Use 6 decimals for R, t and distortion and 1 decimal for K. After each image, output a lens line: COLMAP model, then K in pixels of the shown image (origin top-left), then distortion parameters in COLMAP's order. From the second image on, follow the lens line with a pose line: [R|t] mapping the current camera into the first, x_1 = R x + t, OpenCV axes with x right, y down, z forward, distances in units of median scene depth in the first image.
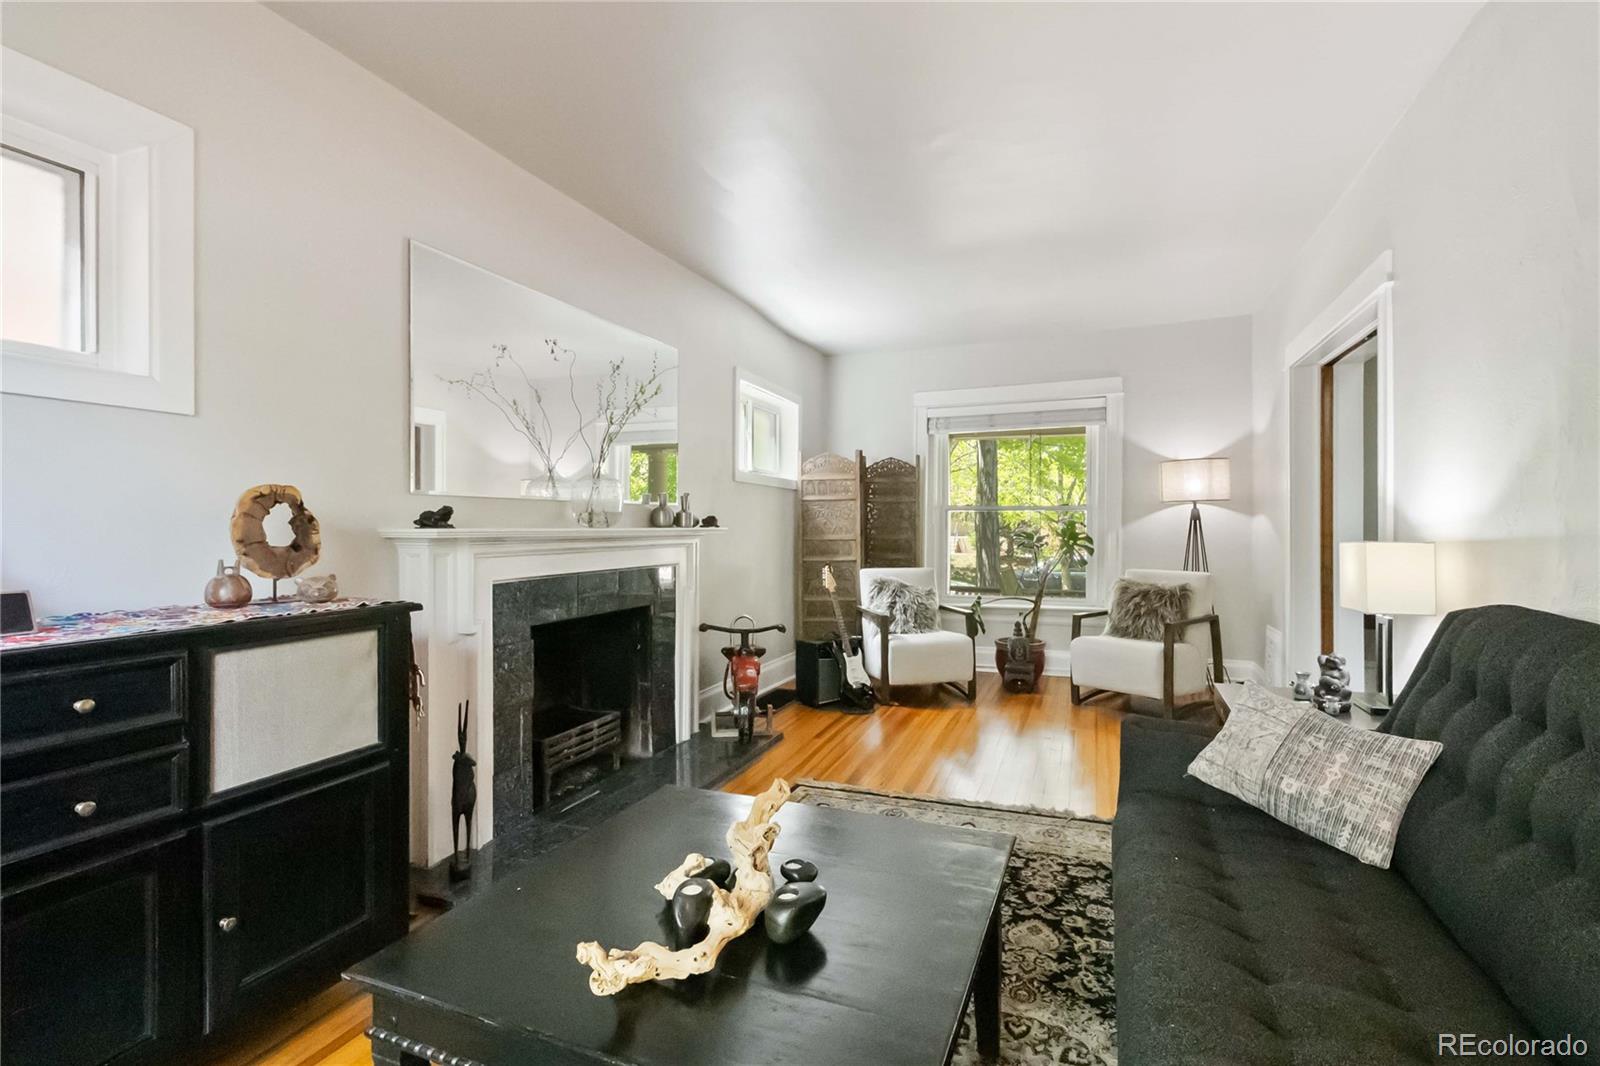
lens RADIAL K [[757.3, 0, 780.5], [0, 757.3, 520.7], [0, 0, 1]] dist [0.003205, 0.000336]
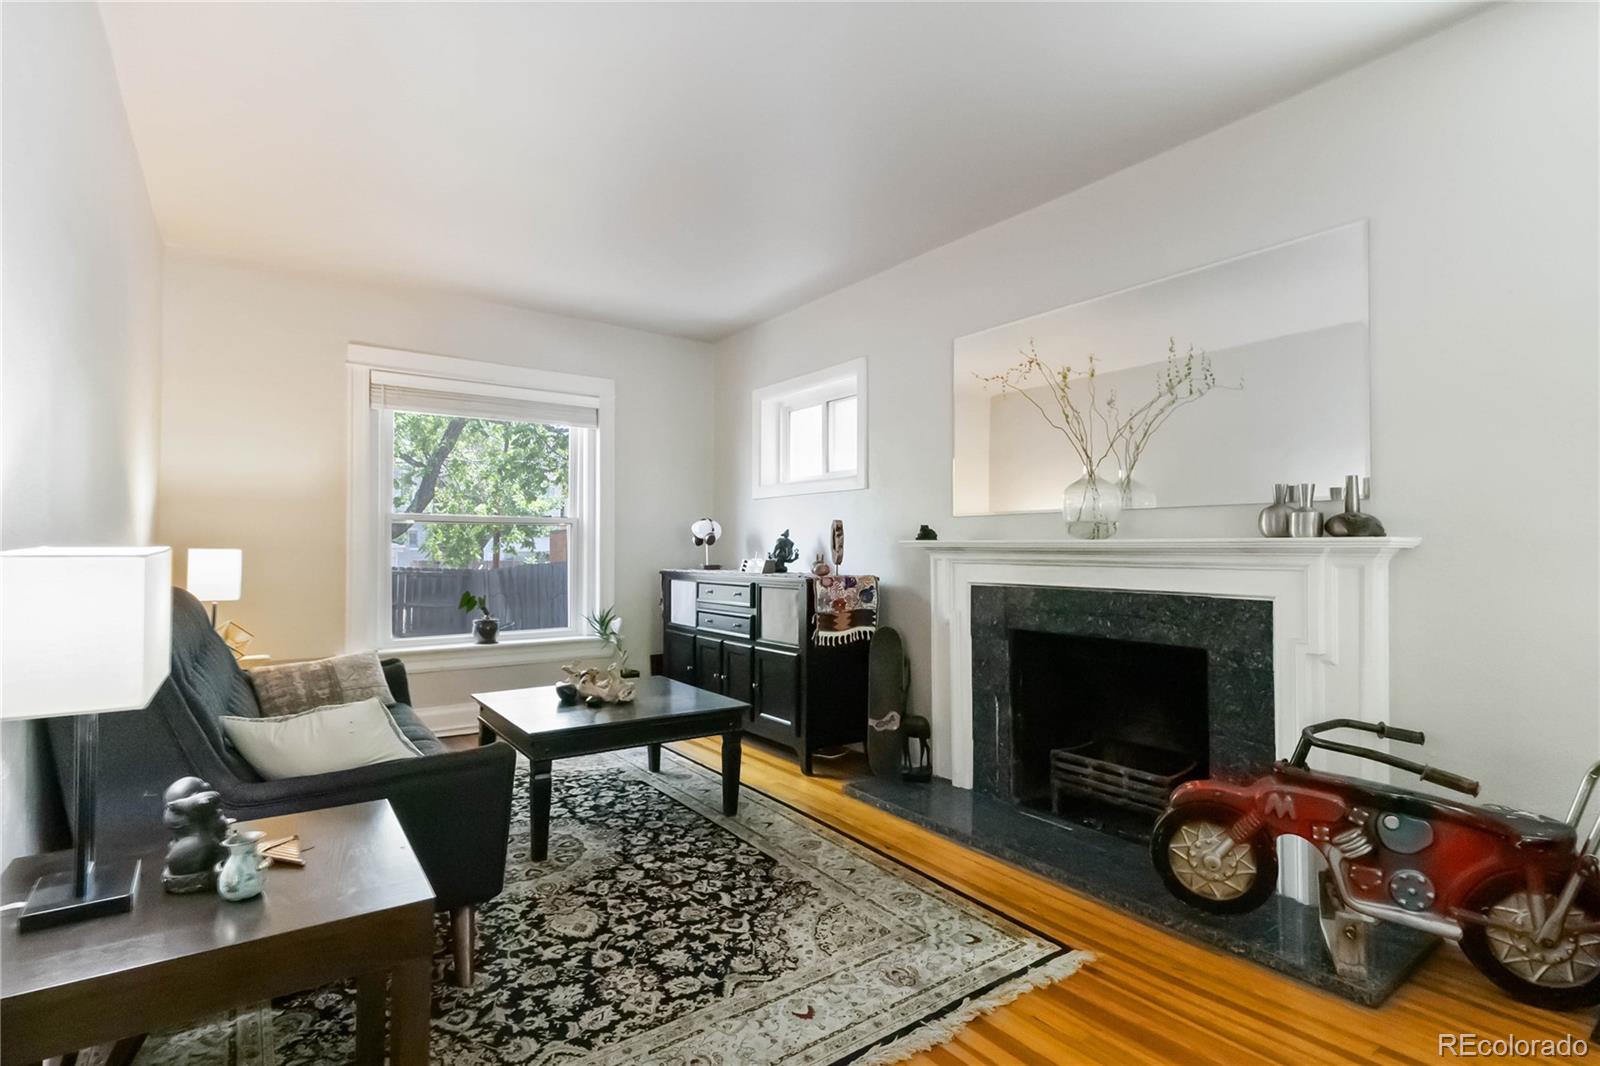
lens RADIAL K [[757.3, 0, 799.7], [0, 757.3, 534.7], [0, 0, 1]] dist [0.003205, 0.000336]
pose [[-0.516382, -0.016253, -0.856204, 0.946803], [0.001677, 0.999799, -0.019990, 0.028031], [0.856357, -0.011758, -0.516251, 1.587690]]
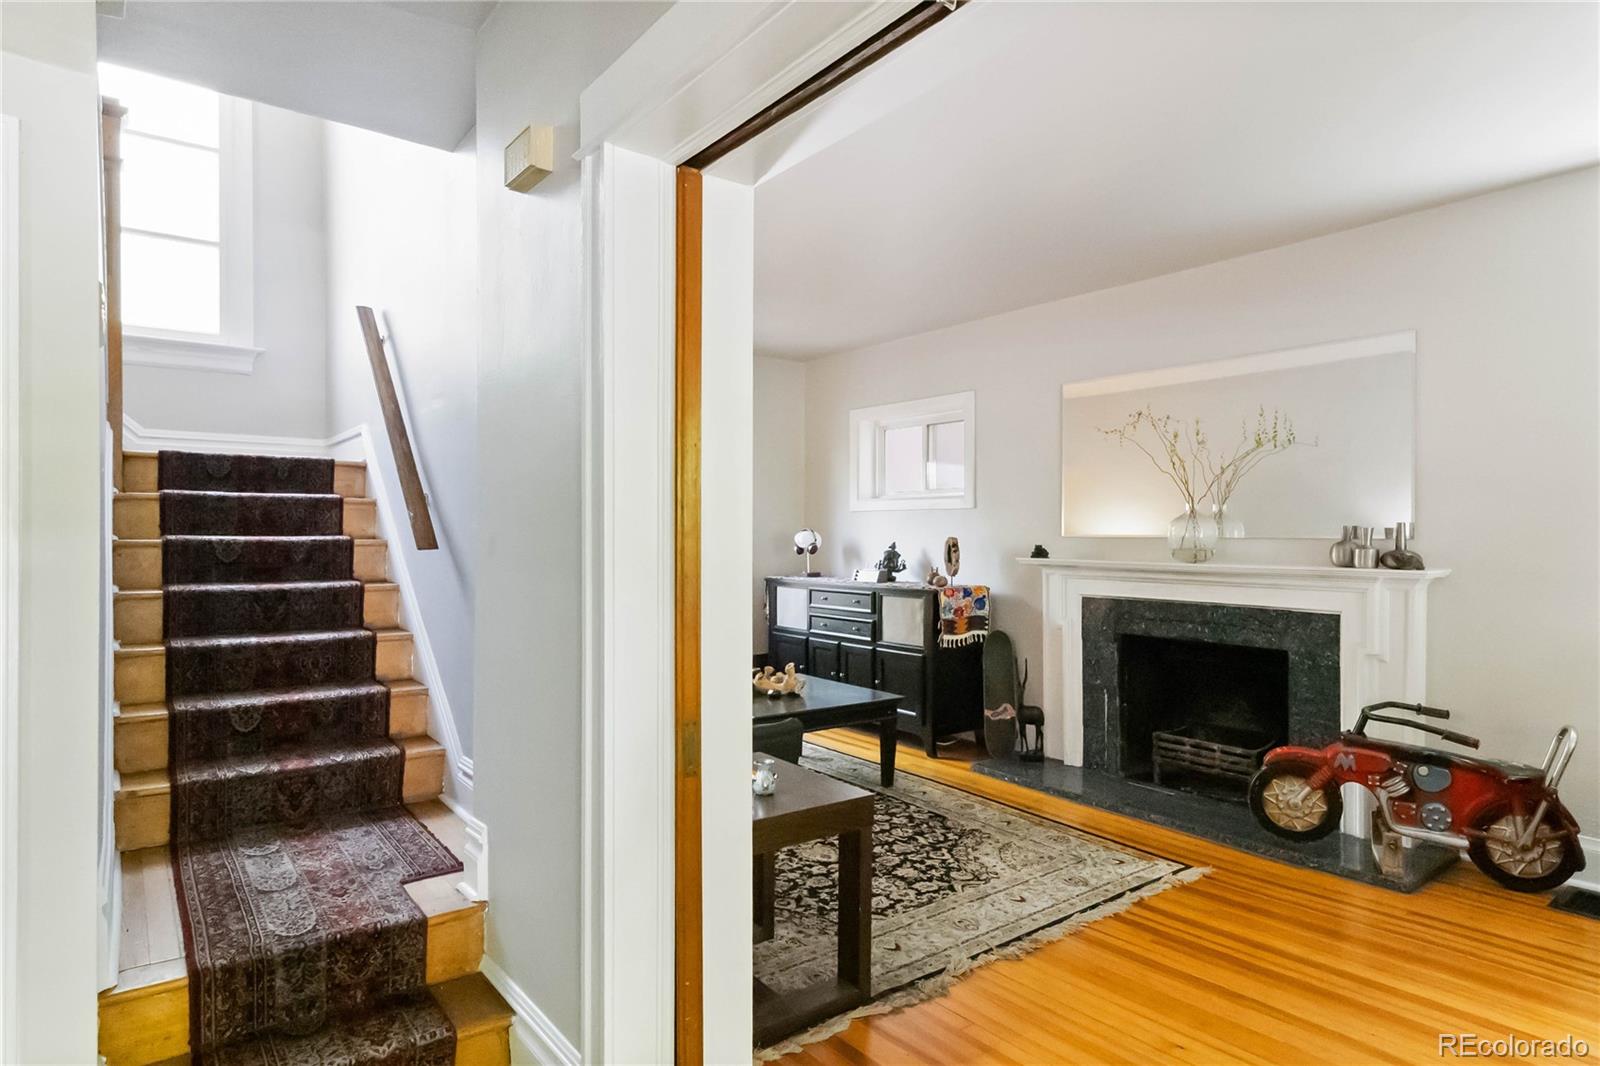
lens RADIAL K [[870.2, 0, 775.1], [0, 870.2, 540.3], [0, 0, 1]] dist [0.004600, -0.000237]
pose [[-0.519167, 0.009946, -0.854615, 1.575747], [0.005193, 0.999951, 0.008482, -0.050870], [0.854657, -0.000034, -0.519193, 1.552155]]
